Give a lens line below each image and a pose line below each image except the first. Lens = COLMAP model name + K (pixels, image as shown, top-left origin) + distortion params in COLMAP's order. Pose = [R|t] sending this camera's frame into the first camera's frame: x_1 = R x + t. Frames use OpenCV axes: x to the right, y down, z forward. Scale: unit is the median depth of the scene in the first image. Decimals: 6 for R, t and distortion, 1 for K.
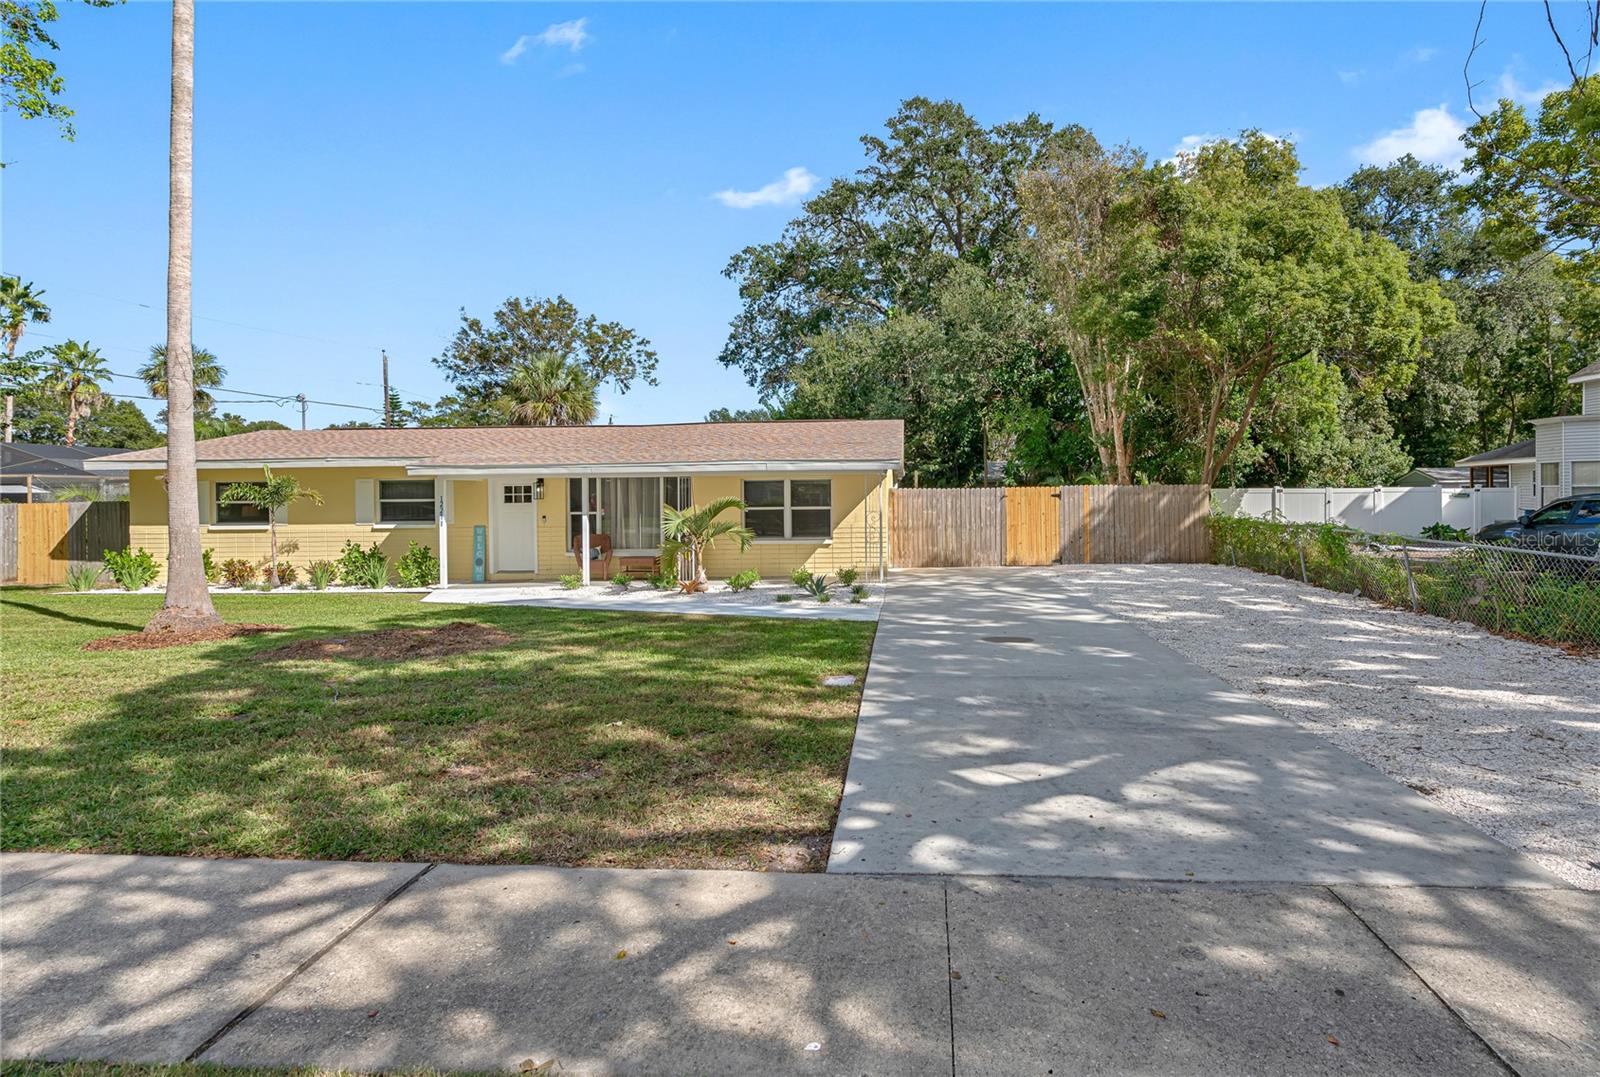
lens RADIAL K [[776.2, 0, 872.8], [0, 776.2, 503.6], [0, 0, 1]] dist [-0.001474, -0.000741]
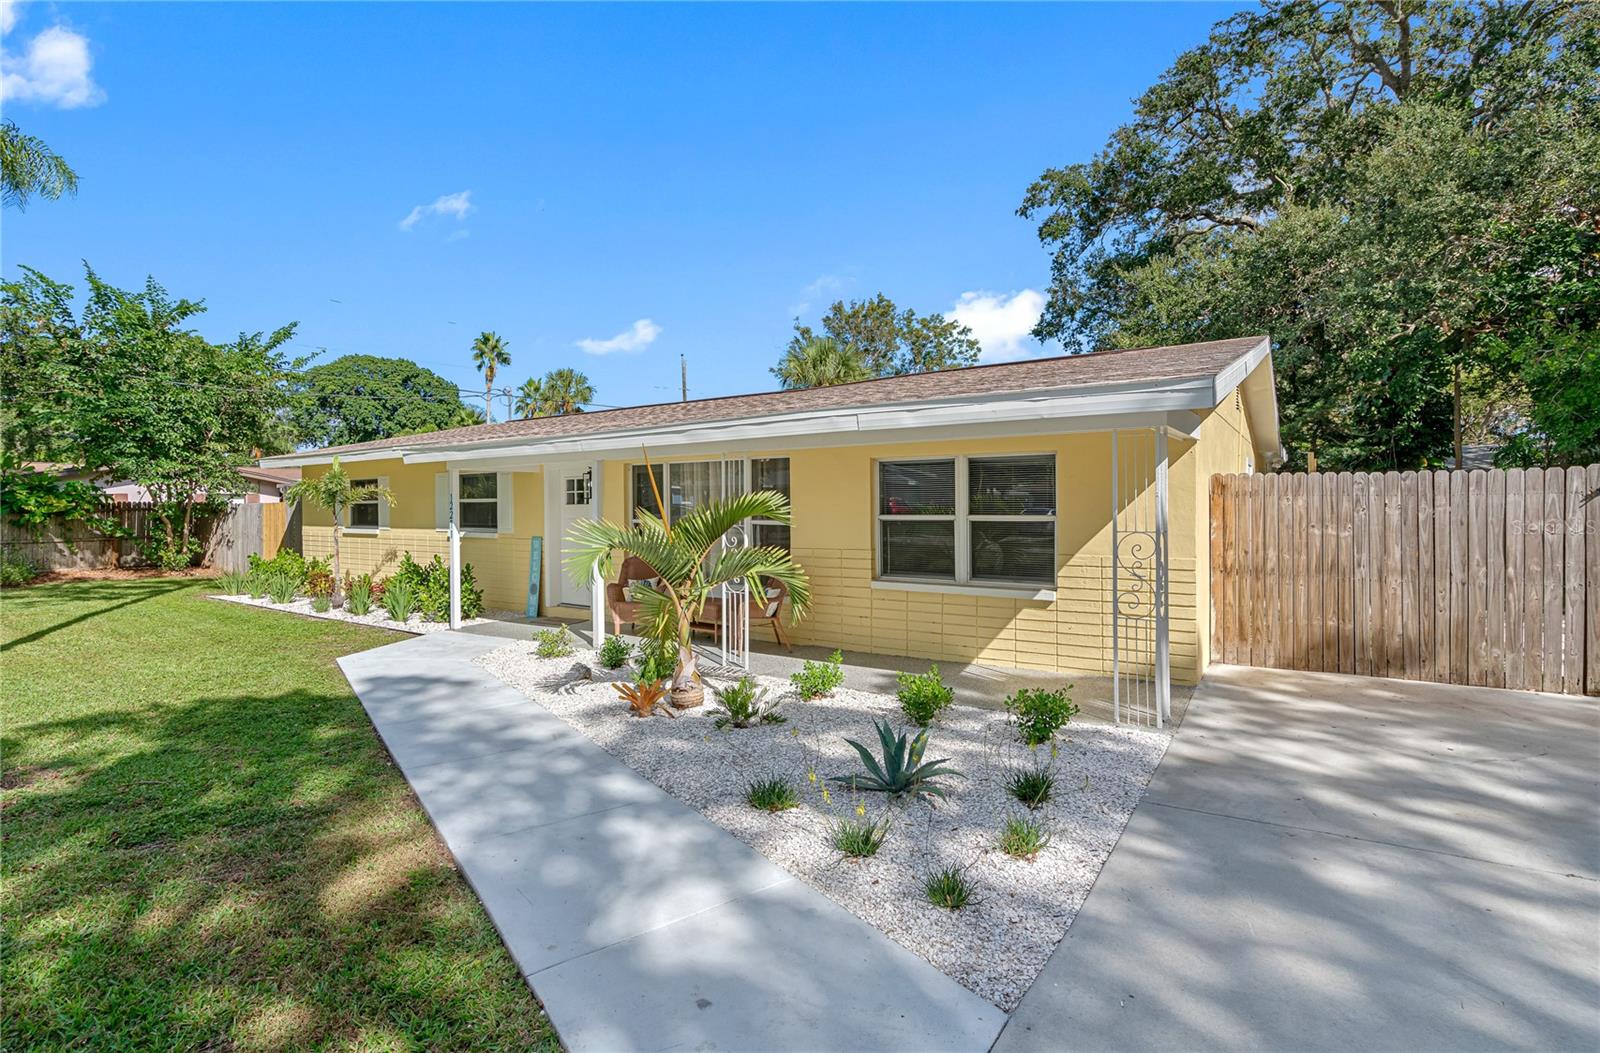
lens RADIAL K [[758.9, 0, 789.0], [0, 758.9, 502.9], [0, 0, 1]] dist [-0.004407, 0.009001]
pose [[0.847287, 0.003767, -0.531122, 0.023430], [-0.005329, 0.999985, -0.001409, -0.001073], [0.531109, 0.004025, 0.847294, 0.274657]]
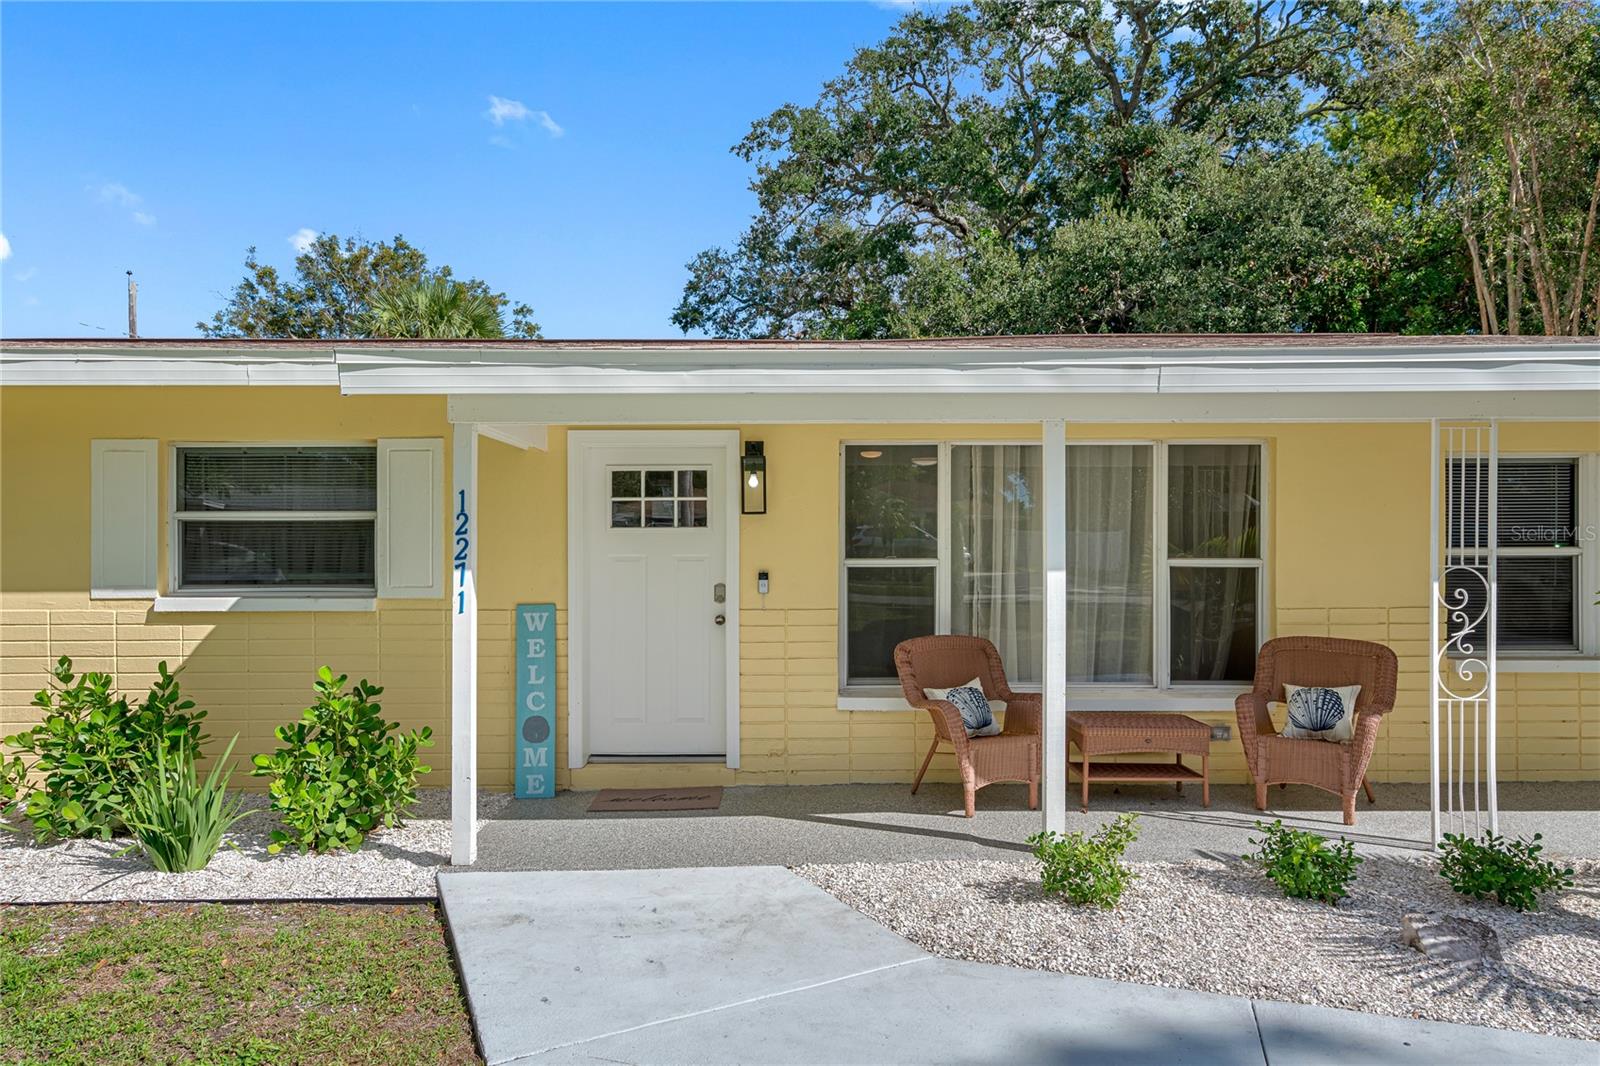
lens RADIAL K [[972.8, 0, 800.0], [0, 972.8, 533.0], [0, 0, 1]] dist [0.005940, 0.002012]
pose [[0.998526, 0.009170, 0.053503, -0.215824], [-0.008174, 0.999790, -0.018797, 0.004005], [-0.053664, 0.018332, 0.998391, 0.317544]]
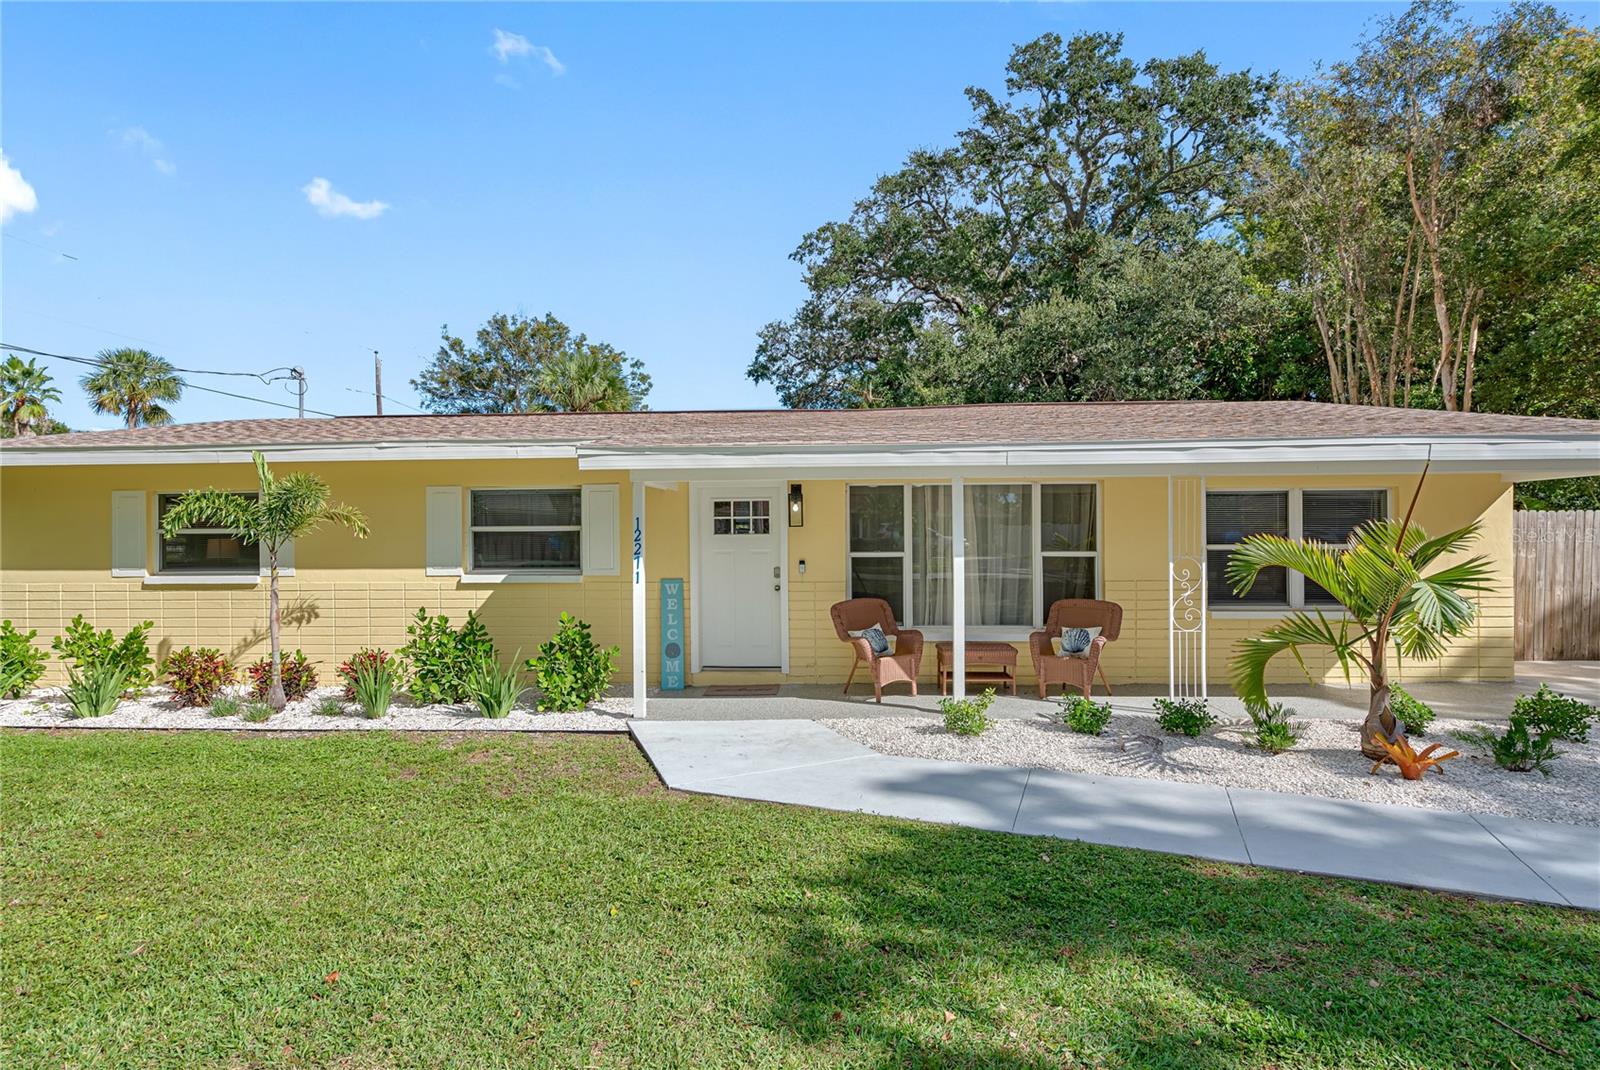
lens RADIAL K [[744.7, 0, 800.0], [0, 744.7, 535.0], [0, 0, 1]] dist [0.000329, 0.000646]
pose [[0.999967, 0.004077, -0.006993, -0.211786], [-0.004124, 0.999968, -0.006827, 0.001417], [0.006965, 0.006855, 0.999952, 0.258321]]
